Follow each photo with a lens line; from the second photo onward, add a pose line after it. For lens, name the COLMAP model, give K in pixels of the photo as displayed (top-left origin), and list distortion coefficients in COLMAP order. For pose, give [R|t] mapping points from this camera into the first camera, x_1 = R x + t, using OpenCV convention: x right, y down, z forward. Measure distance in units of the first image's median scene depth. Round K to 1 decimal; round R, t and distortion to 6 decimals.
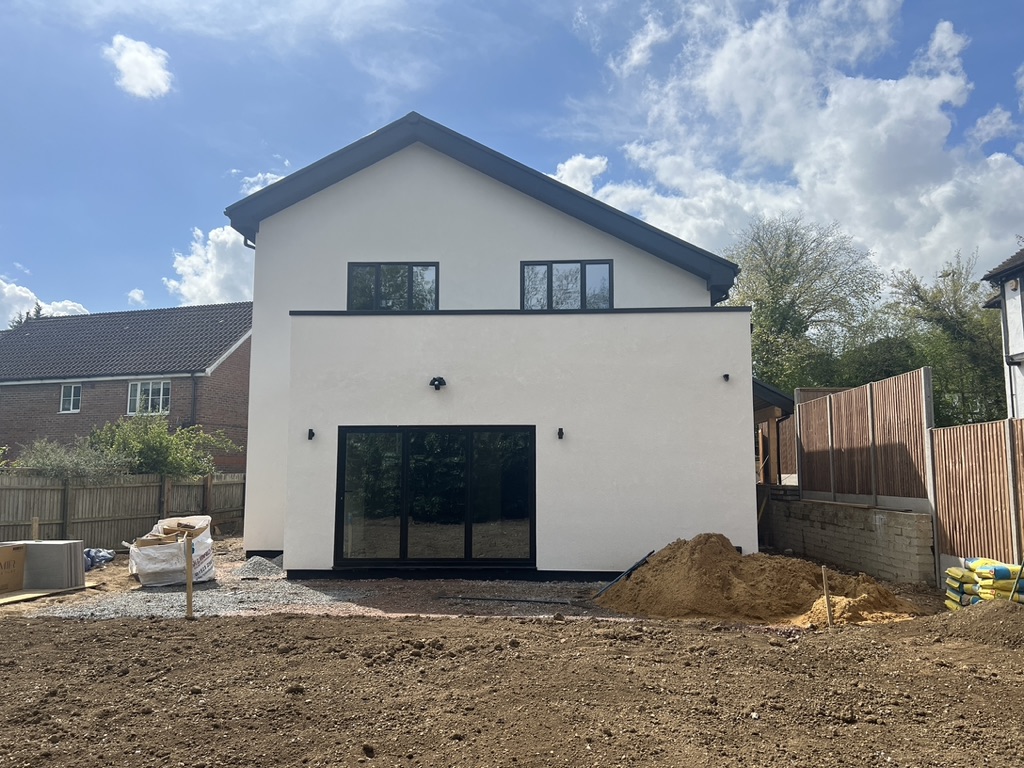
lens RADIAL K [[768.7, 0, 517.4], [0, 768.7, 386.4], [0, 0, 1]] dist [0.060779, -0.052719]
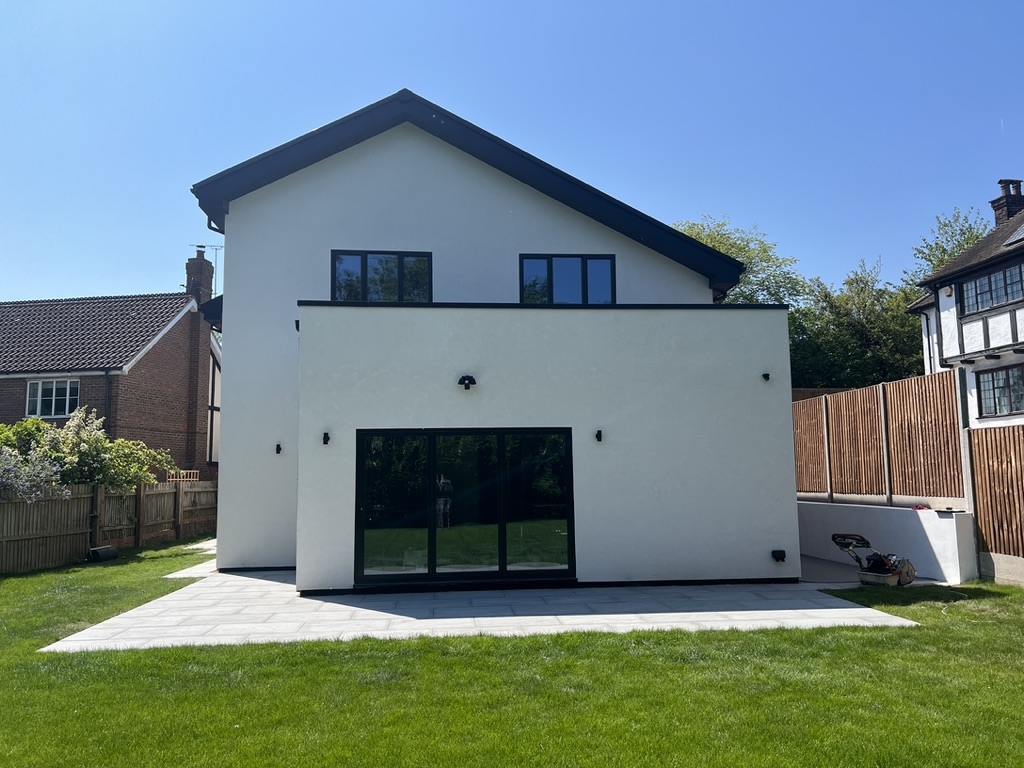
lens RADIAL K [[768.7, 0, 509.4], [0, 768.7, 393.3], [0, 0, 1]] dist [0.060779, -0.052719]
pose [[0.989305, 0.001571, 0.145856, -0.146051], [-0.002535, 0.999976, 0.006426, 0.002767], [-0.145843, -0.006727, 0.989285, 0.064011]]
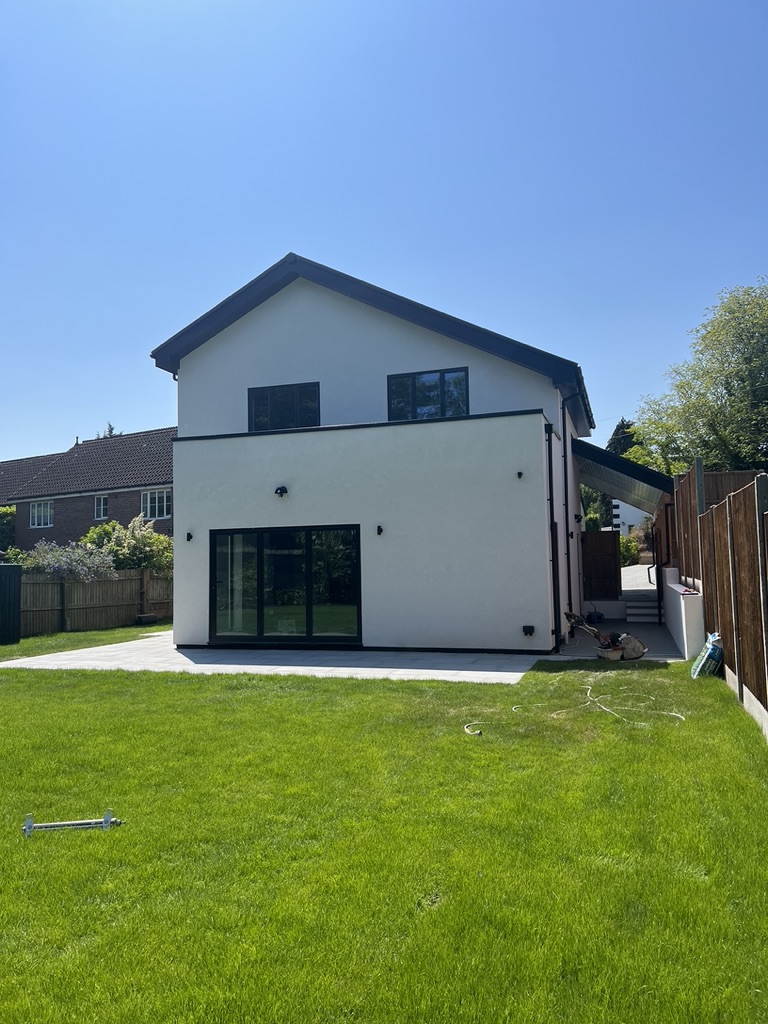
lens RADIAL K [[768.7, 0, 379.5], [0, 768.7, 507.8], [0, 0, 1]] dist [0.060779, -0.052719]
pose [[0.965792, -0.038527, -0.256439, 0.272991], [0.049390, 0.998129, 0.036053, -0.011191], [0.254570, -0.047485, 0.965888, -0.094489]]
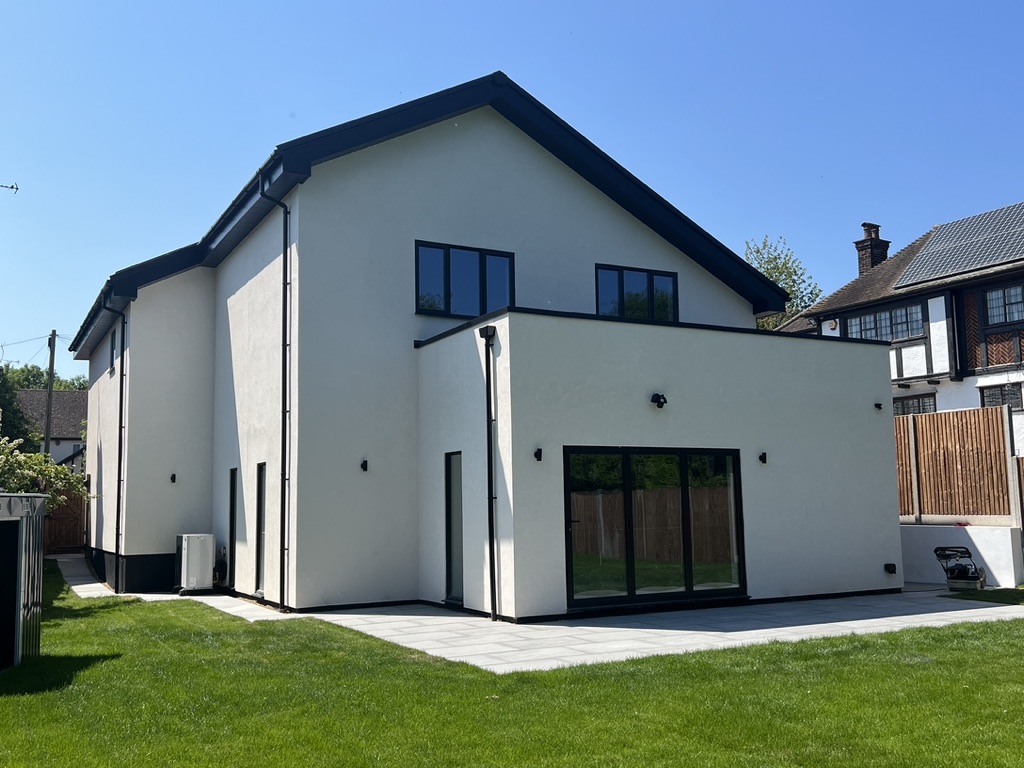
lens RADIAL K [[975.6, 0, 520.5], [0, 975.6, 382.8], [0, 0, 1]] dist [0.043850, 0.000000]
pose [[0.845105, 0.050343, 0.532225, -0.666396], [-0.043631, 0.998730, -0.025188, 0.008784], [-0.532817, -0.001935, 0.846228, 0.086681]]
